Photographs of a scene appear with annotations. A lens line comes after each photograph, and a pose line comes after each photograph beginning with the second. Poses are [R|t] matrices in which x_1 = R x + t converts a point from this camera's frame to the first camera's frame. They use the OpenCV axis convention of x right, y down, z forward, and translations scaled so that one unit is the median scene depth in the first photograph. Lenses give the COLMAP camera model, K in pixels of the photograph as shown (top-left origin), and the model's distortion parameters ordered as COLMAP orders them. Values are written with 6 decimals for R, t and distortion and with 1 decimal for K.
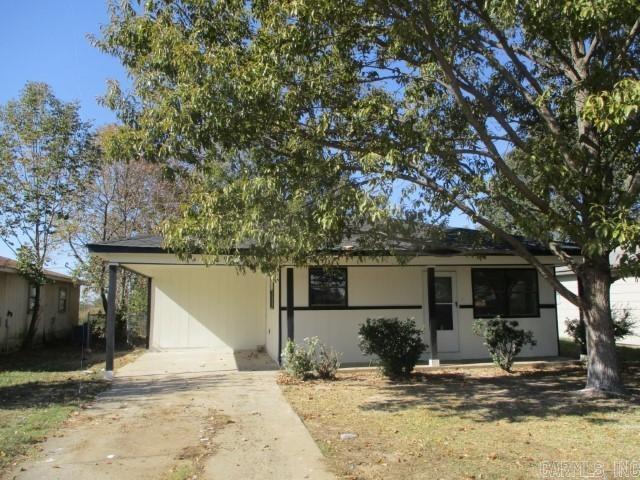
lens RADIAL K [[525.1, 0, 320.0], [0, 525.1, 240.0], [0, 0, 1]] dist [-0.027805, 0.002239]
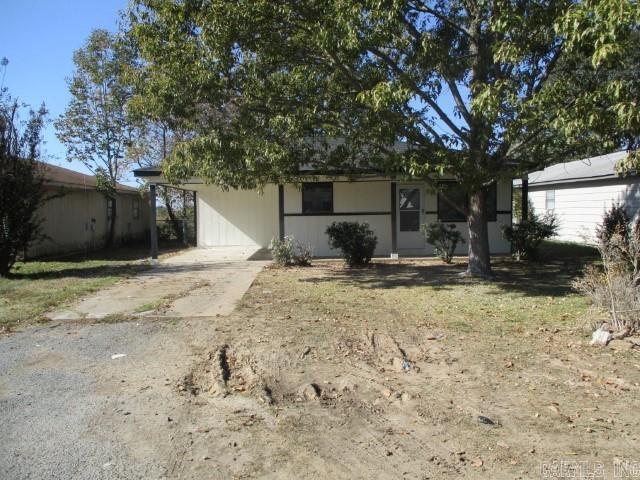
lens RADIAL K [[525.1, 0, 320.0], [0, 525.1, 240.0], [0, 0, 1]] dist [-0.027805, 0.002239]
pose [[0.987685, 0.002786, -0.156428, 0.224406], [0.025134, 0.984030, 0.176222, -0.035724], [0.154421, -0.177983, 0.971842, -0.264367]]
